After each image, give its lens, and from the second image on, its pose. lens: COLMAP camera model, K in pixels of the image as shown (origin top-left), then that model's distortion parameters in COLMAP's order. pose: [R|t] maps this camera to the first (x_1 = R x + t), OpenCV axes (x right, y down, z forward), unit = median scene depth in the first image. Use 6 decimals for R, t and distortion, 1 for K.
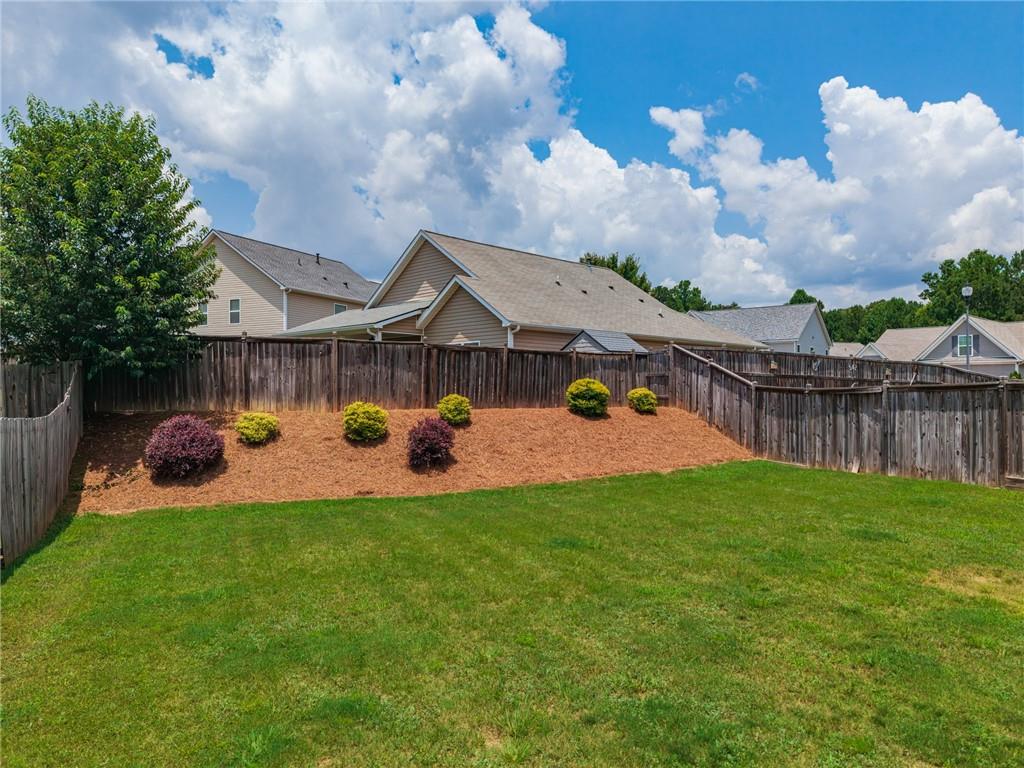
lens RADIAL K [[735.1, 0, 512.0], [0, 735.1, 384.0], [0, 0, 1]] dist [0.001266, -0.001009]
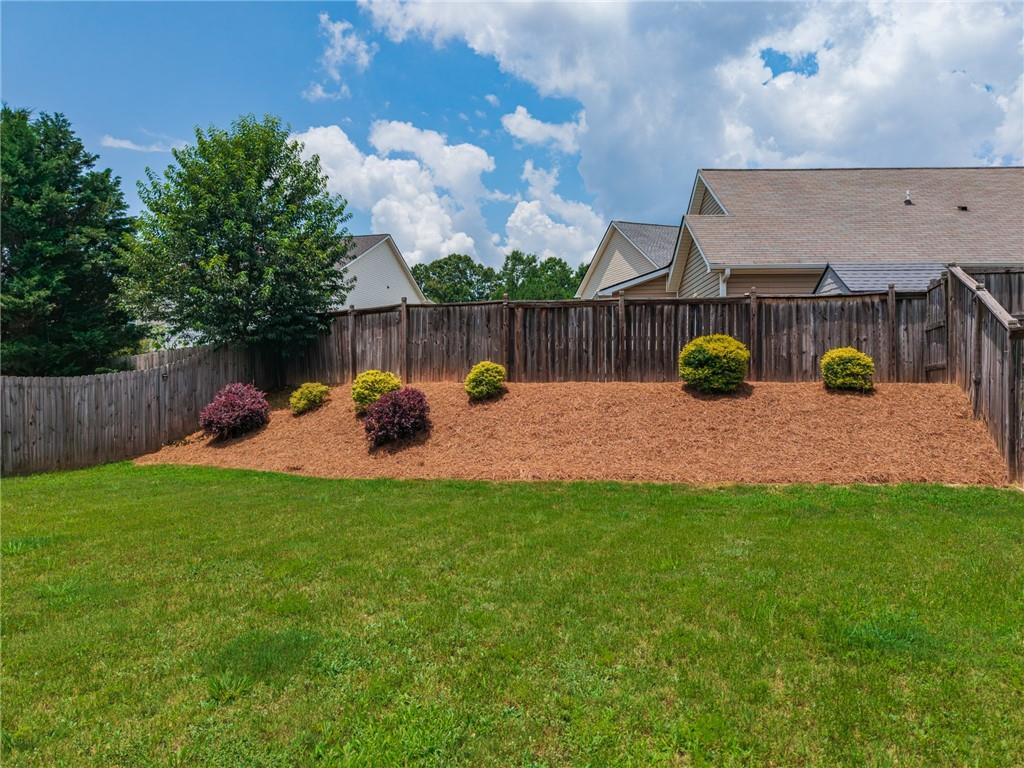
lens RADIAL K [[703.6, 0, 512.0], [0, 703.6, 384.0], [0, 0, 1]] dist [-0.004079, -0.001208]
pose [[0.651022, -0.004532, -0.759045, 0.451238], [0.006545, 0.999979, -0.000358, 0.034382], [0.759031, -0.004735, 0.651038, 0.467664]]
